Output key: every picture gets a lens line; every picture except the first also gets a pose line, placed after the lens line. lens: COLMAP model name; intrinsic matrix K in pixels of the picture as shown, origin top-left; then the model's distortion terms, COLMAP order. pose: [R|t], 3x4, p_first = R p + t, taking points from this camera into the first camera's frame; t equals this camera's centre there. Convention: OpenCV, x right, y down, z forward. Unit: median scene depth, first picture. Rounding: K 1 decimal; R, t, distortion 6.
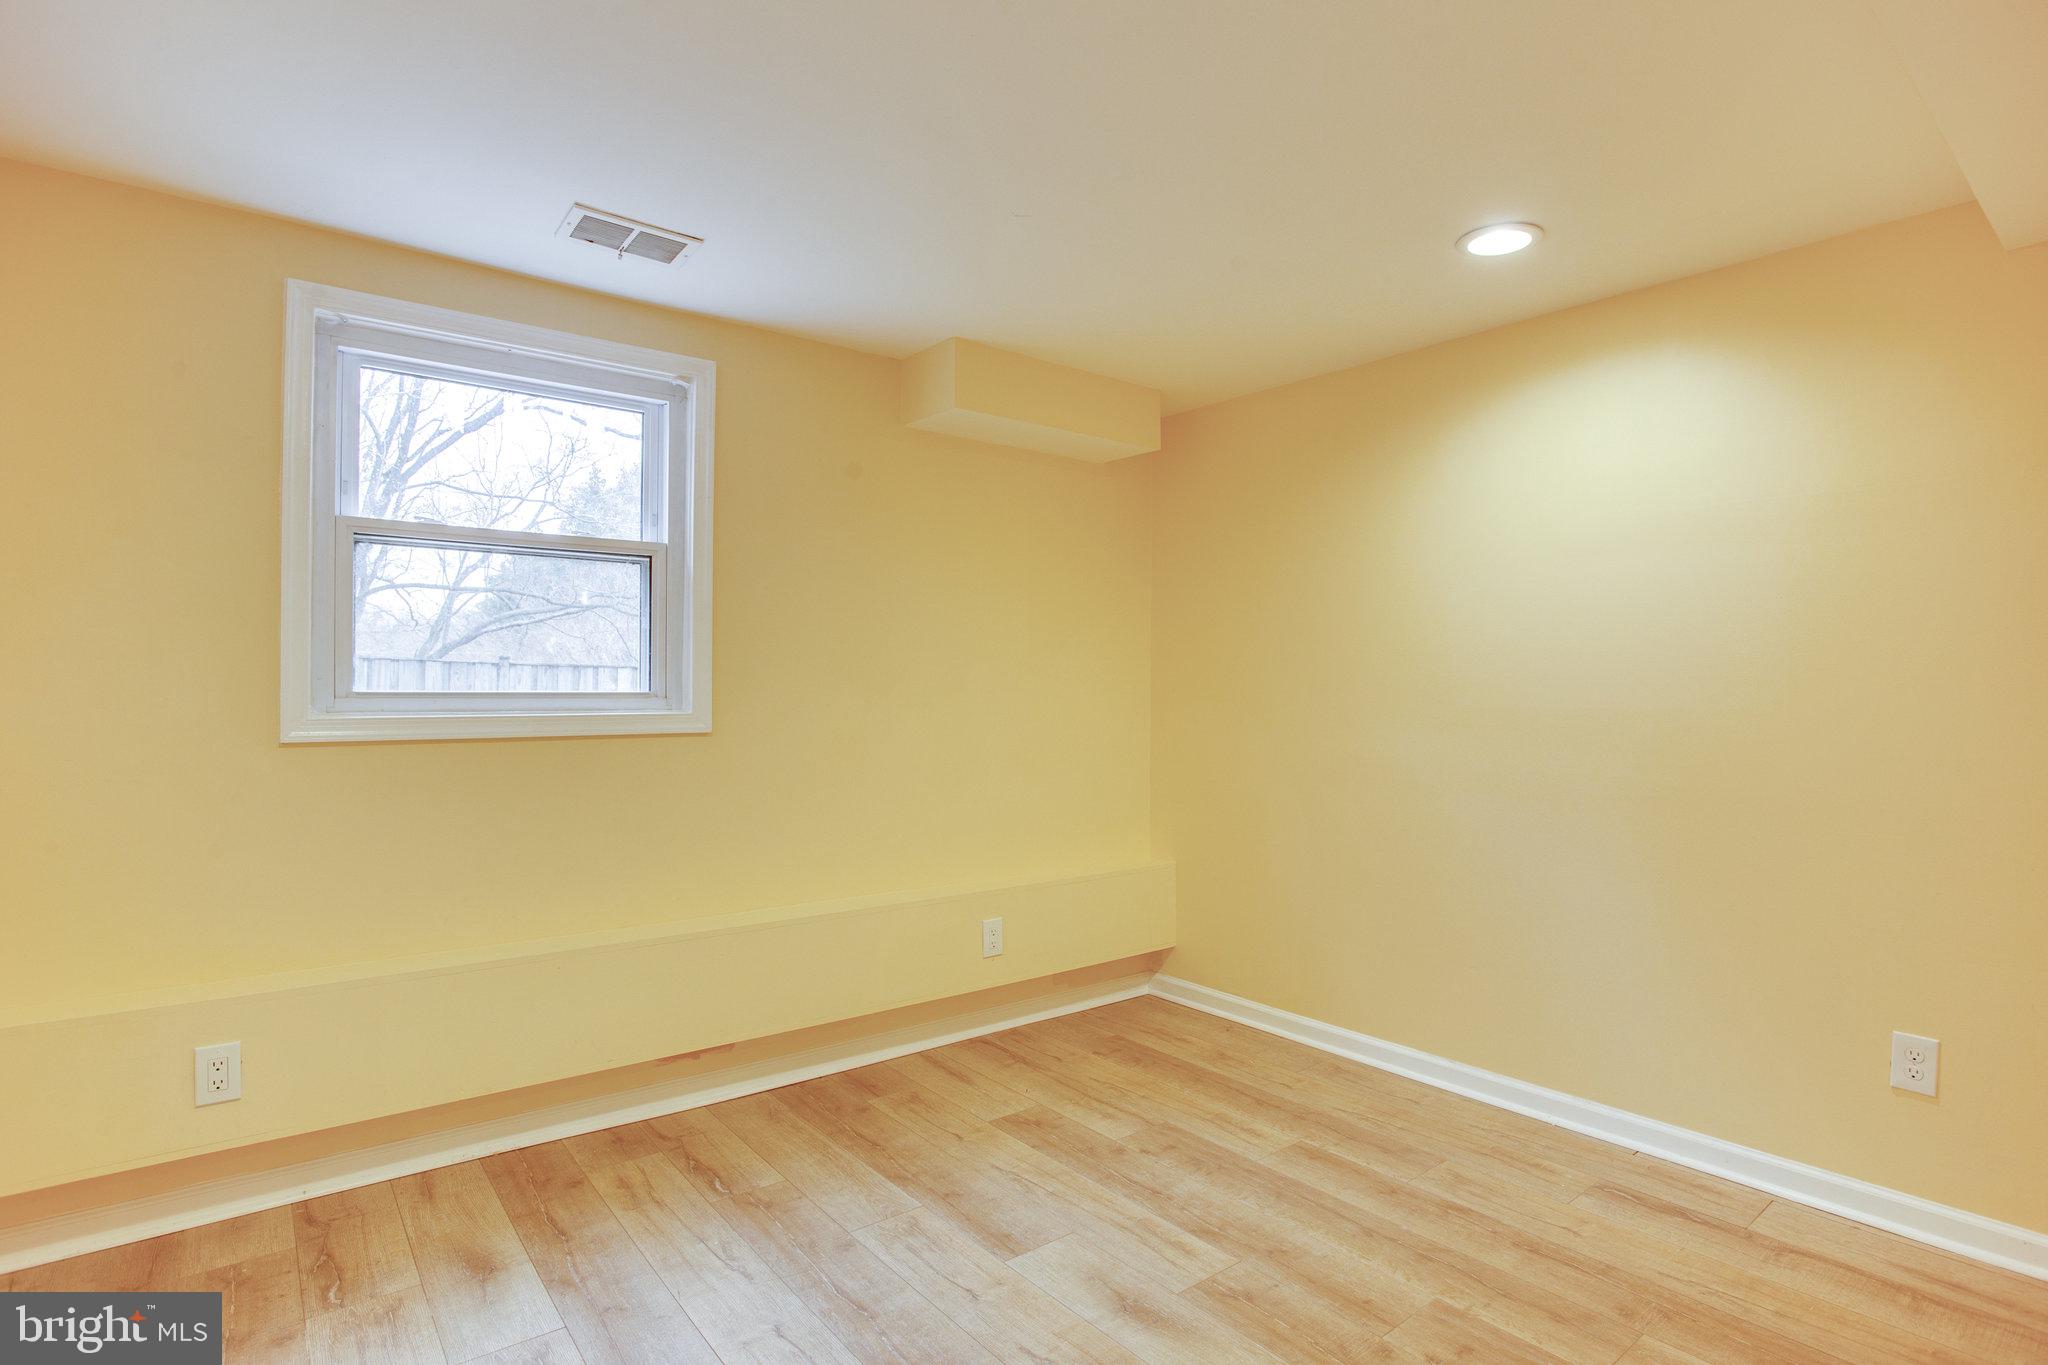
lens RADIAL K [[1005.6, 0, 1040.6], [0, 1005.6, 715.2], [0, 0, 1]] dist [-0.060199, 0.022247]
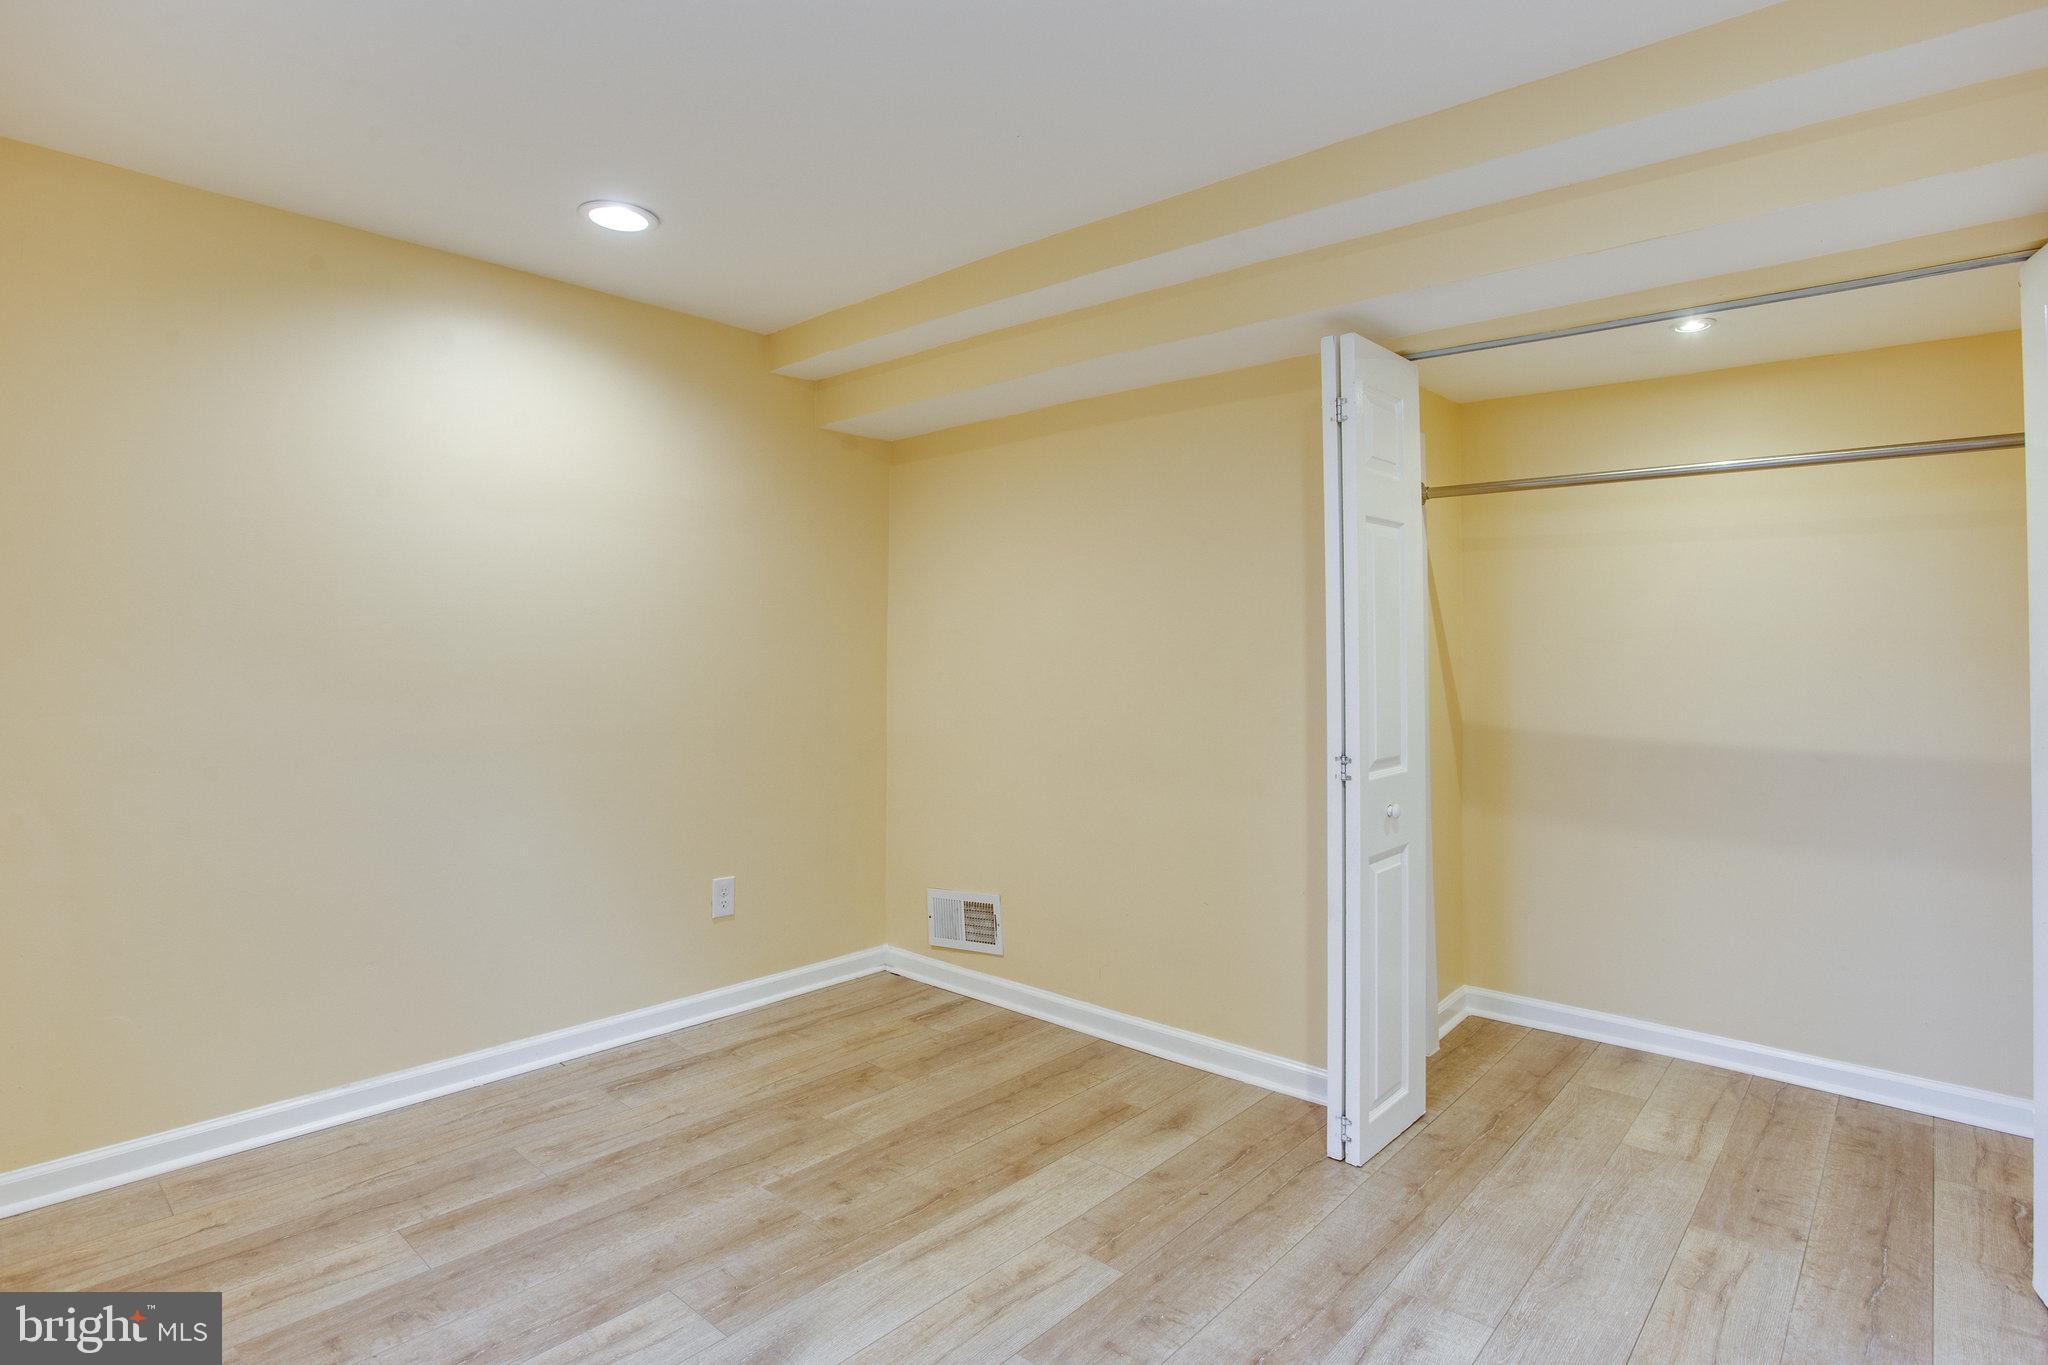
lens RADIAL K [[1025.6, 0, 1026.5], [0, 1025.6, 662.1], [0, 0, 1]] dist [-0.066731, 0.026772]
pose [[-0.161914, -0.018013, 0.986640, -0.648168], [0.005287, 0.999803, 0.019121, -0.028604], [-0.986791, 0.008312, -0.161787, 0.728806]]
